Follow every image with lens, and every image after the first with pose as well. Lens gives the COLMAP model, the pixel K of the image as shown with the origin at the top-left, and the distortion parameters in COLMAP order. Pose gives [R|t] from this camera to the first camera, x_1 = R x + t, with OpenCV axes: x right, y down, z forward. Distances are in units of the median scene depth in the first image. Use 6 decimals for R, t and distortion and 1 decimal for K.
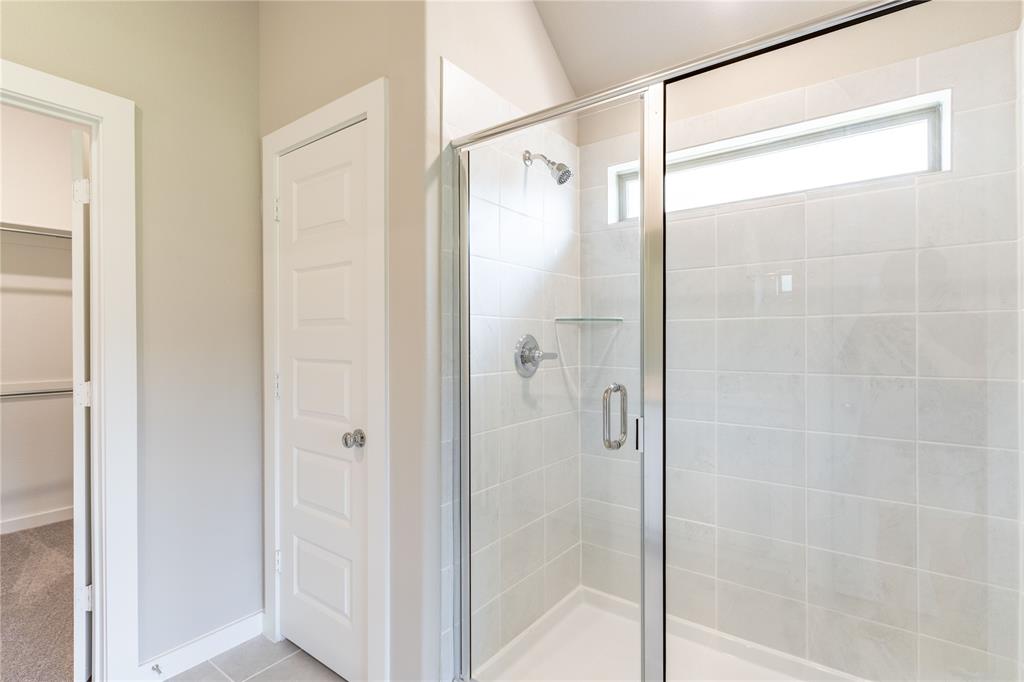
lens RADIAL K [[490.8, 0, 514.4], [0, 490.8, 339.6], [0, 0, 1]] dist [0.002735, -0.000180]
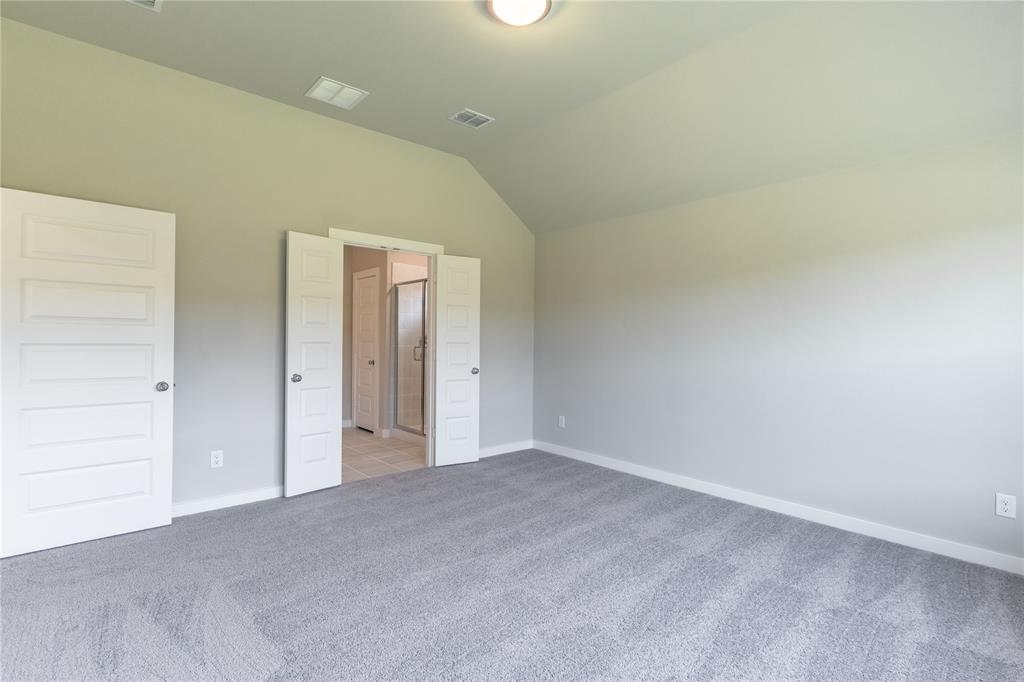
lens RADIAL K [[490.8, 0, 509.9], [0, 490.8, 340.2], [0, 0, 1]] dist [0.002735, -0.000180]
pose [[0.975991, 0.010241, -0.217568, 1.582102], [-0.010837, 0.999940, -0.001546, 0.029926], [0.217539, 0.003866, 0.976044, -2.527783]]
